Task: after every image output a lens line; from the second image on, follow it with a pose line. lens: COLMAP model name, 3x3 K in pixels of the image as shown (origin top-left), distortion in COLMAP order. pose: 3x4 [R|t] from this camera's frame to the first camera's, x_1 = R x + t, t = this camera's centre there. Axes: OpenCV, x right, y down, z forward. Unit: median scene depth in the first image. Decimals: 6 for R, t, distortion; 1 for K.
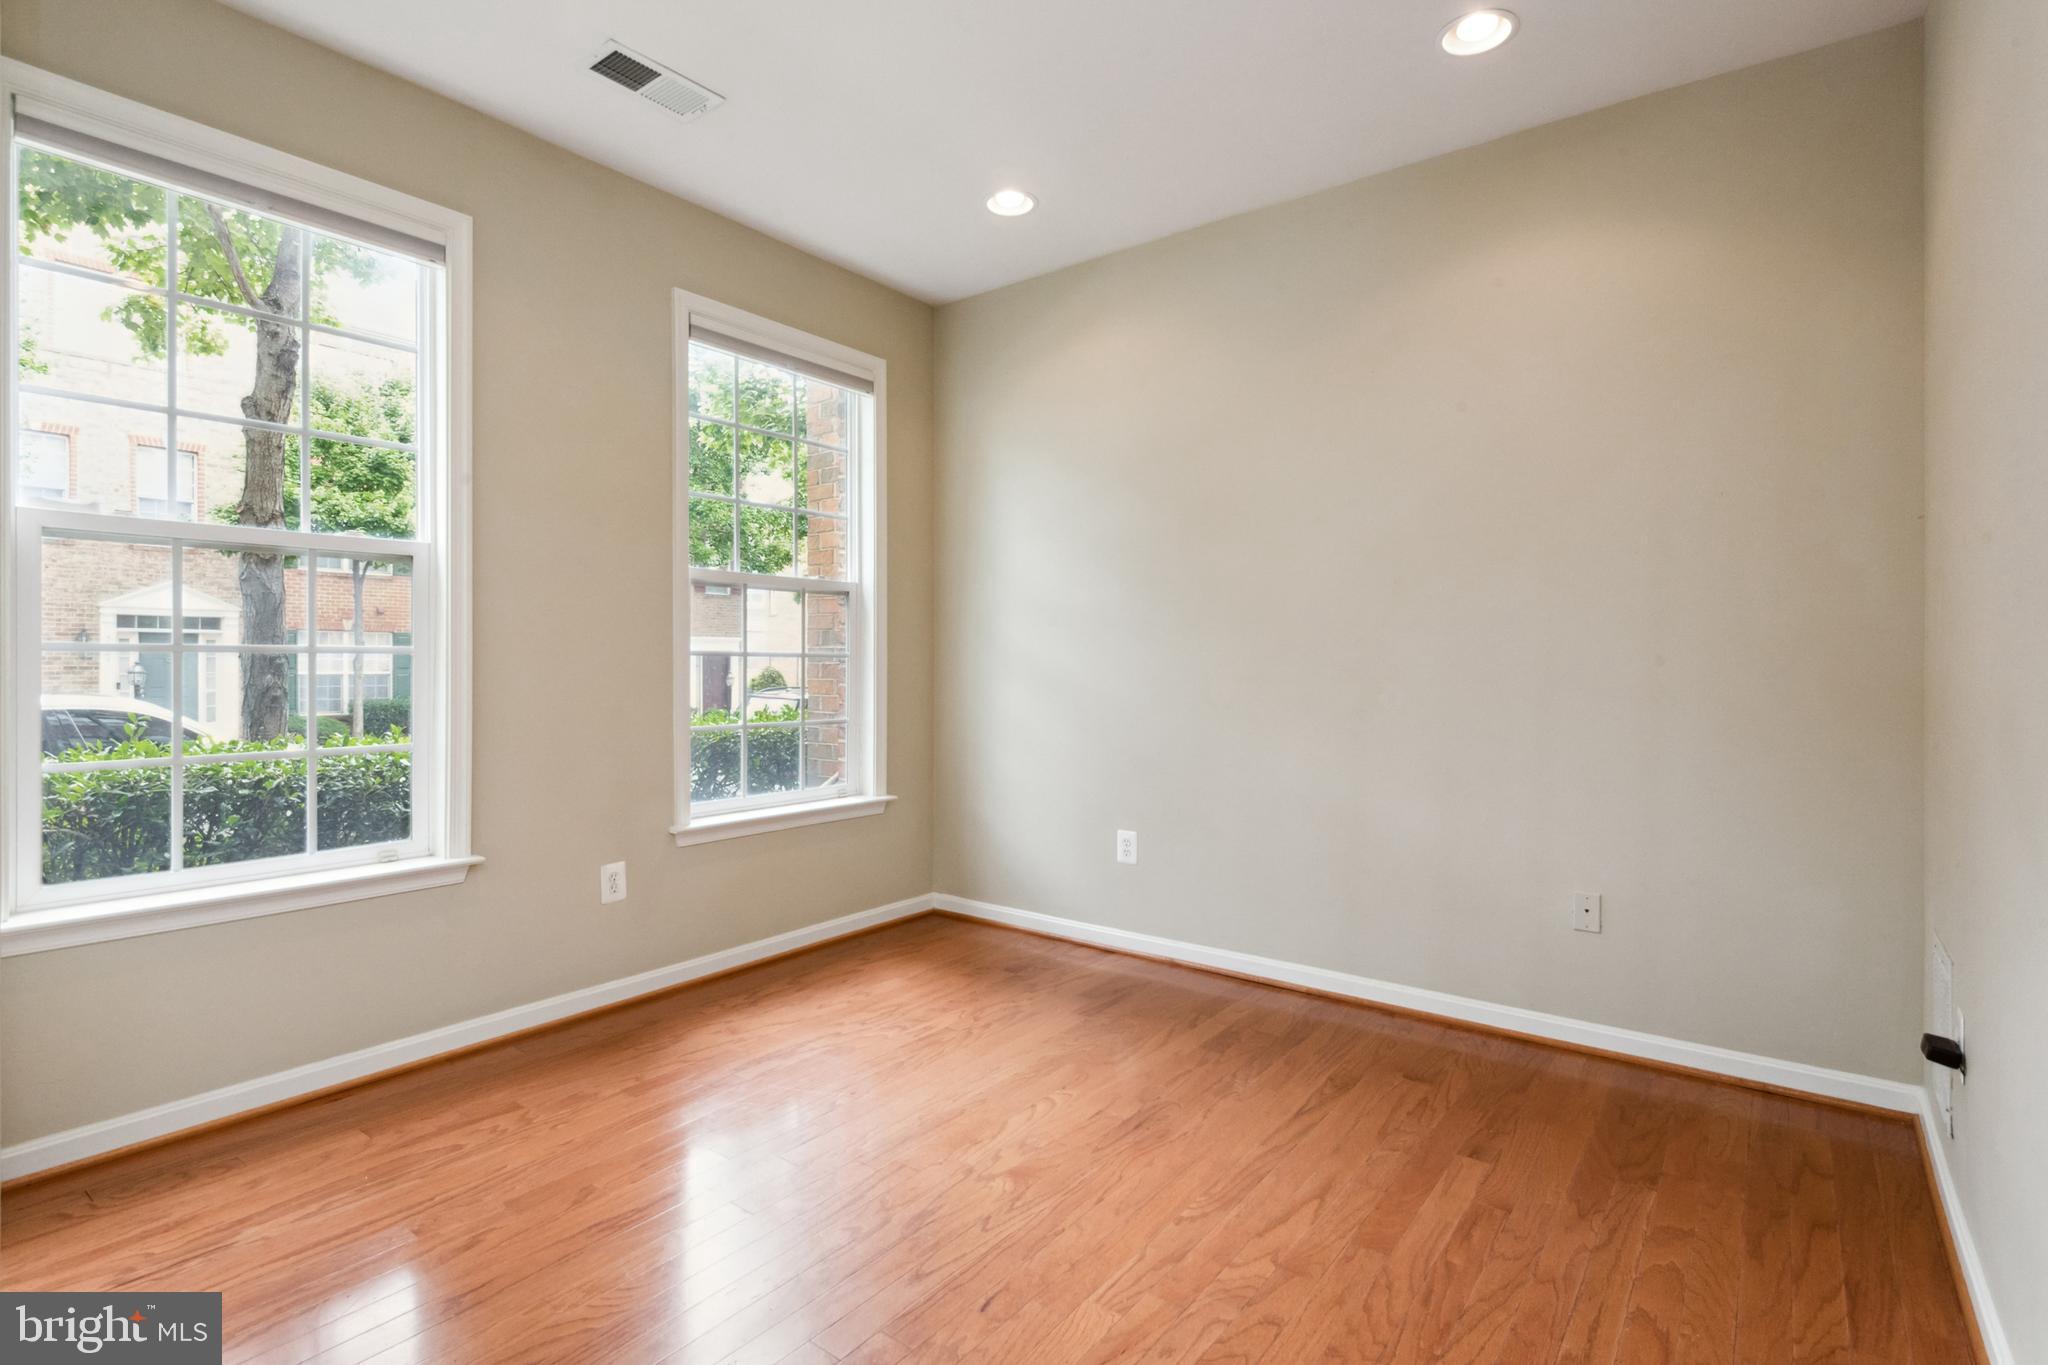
lens RADIAL K [[995.2, 0, 1013.1], [0, 995.2, 658.9], [0, 0, 1]] dist [0.000592, 0.000196]
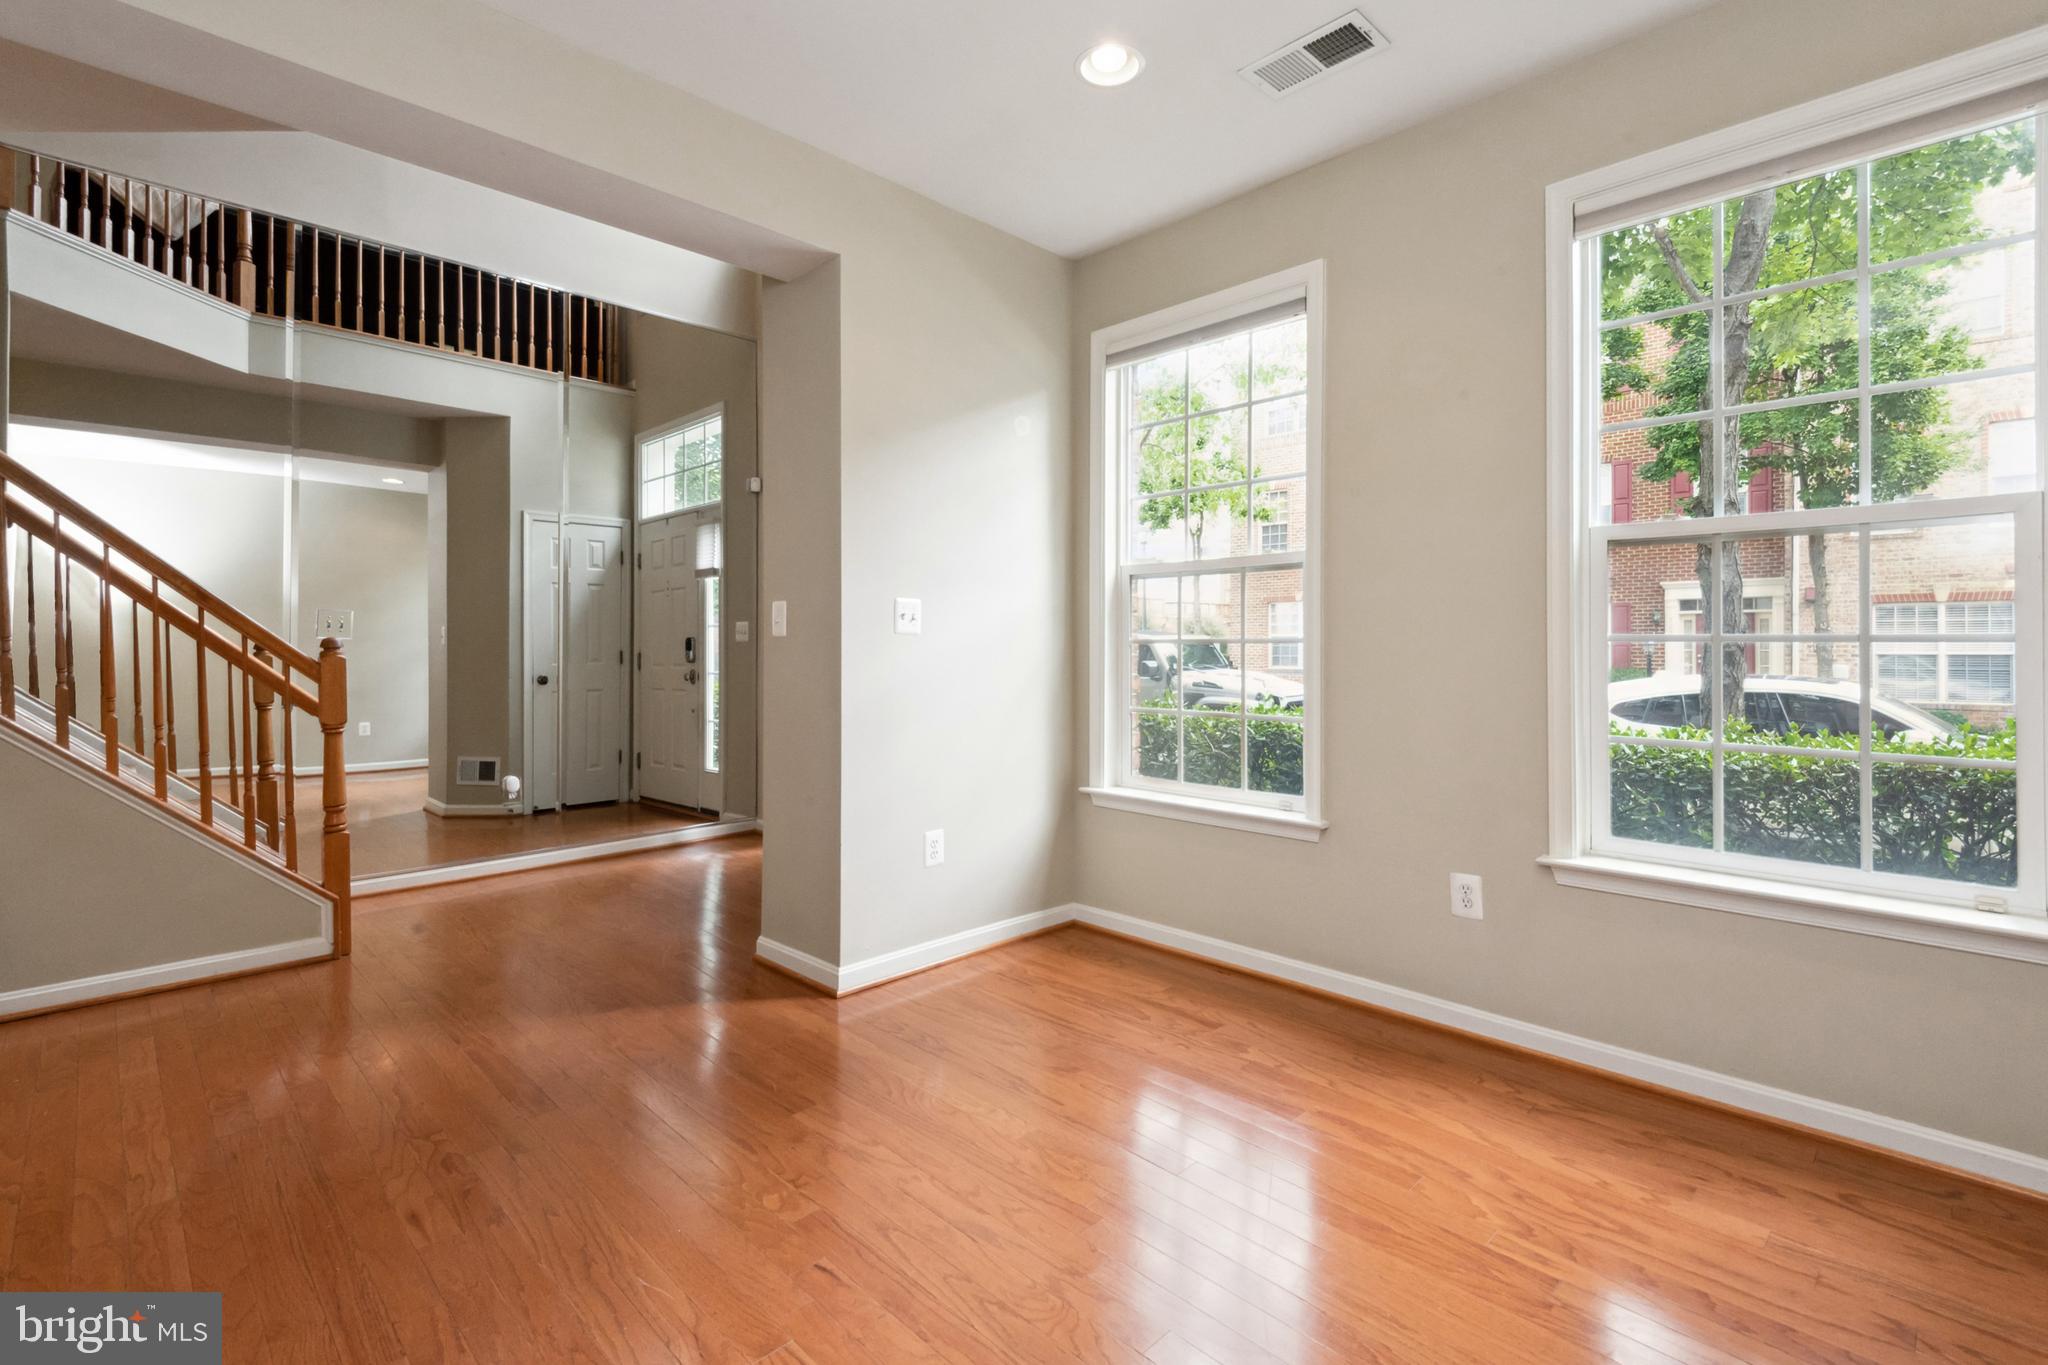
lens RADIAL K [[934.3, 0, 1025.9], [0, 934.3, 633.4], [0, 0, 1]] dist [0.041162, -0.017843]
pose [[-0.137405, -0.017821, -0.990355, 0.564127], [-0.000801, 0.999840, -0.017880, 0.004050], [0.990515, -0.001664, -0.137398, 0.814543]]
